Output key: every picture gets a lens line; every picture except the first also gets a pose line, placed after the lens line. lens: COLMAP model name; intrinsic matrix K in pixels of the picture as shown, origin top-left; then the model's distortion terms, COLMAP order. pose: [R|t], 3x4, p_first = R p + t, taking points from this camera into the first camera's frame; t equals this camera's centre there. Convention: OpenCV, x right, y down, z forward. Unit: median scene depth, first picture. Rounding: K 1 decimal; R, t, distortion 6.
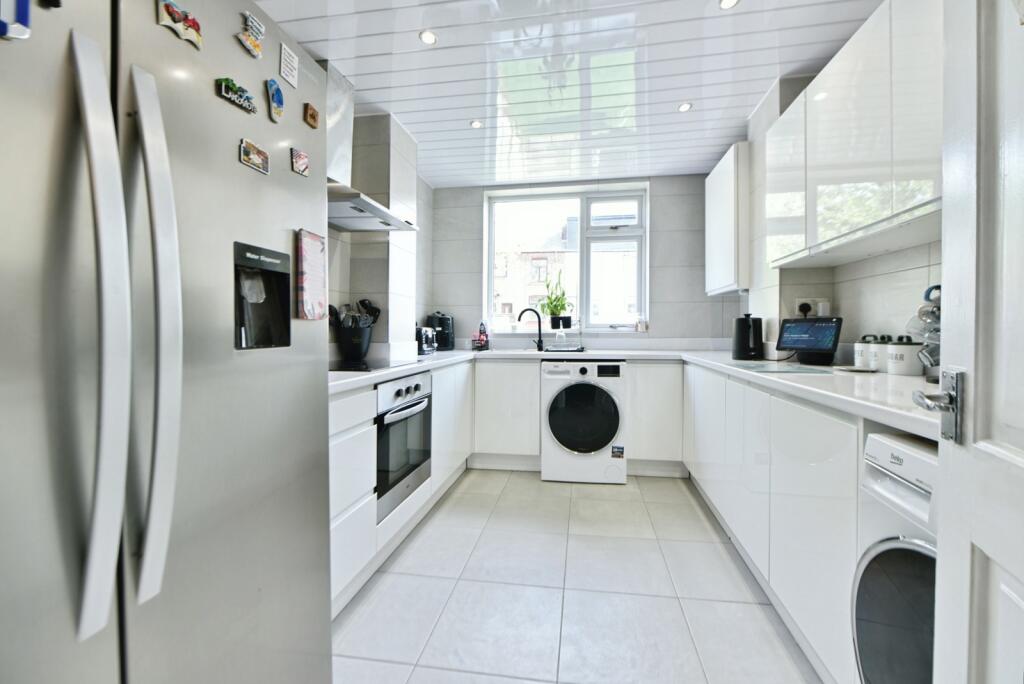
lens RADIAL K [[402.6, 0, 521.4], [0, 402.6, 338.8], [0, 0, 1]] dist [-0.002143, -0.000326]
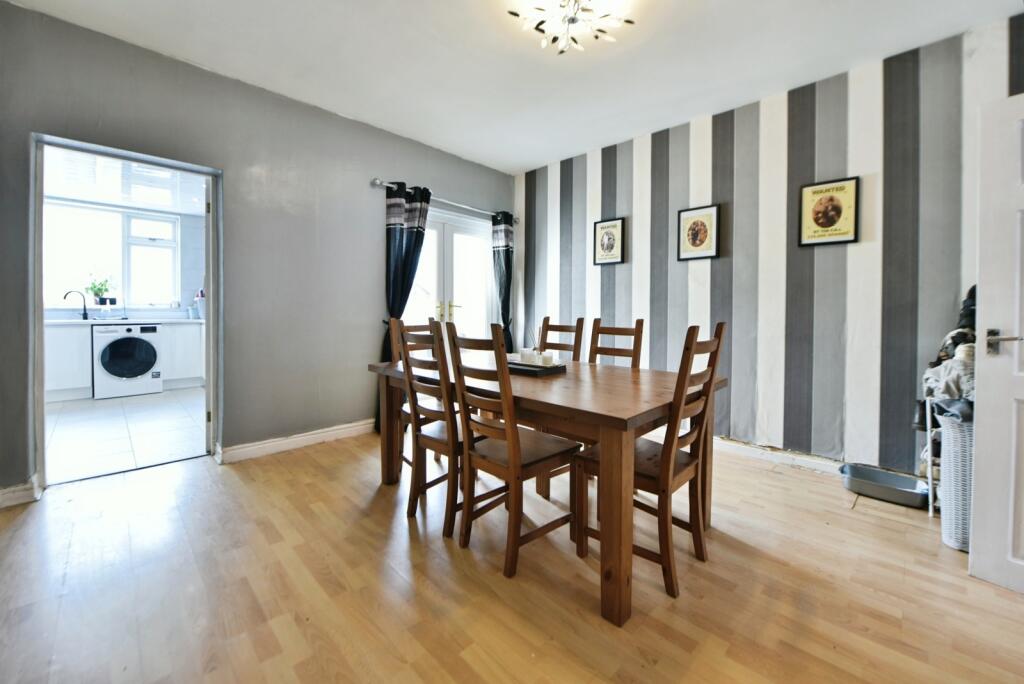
lens RADIAL K [[400.2, 0, 513.3], [0, 400.2, 321.9], [0, 0, 1]] dist [-0.000631, -0.000122]
pose [[0.586281, -0.018233, 0.809903, -0.228662], [0.005497, 0.999813, 0.018529, 0.018311], [-0.810089, -0.006412, 0.586271, -1.143061]]
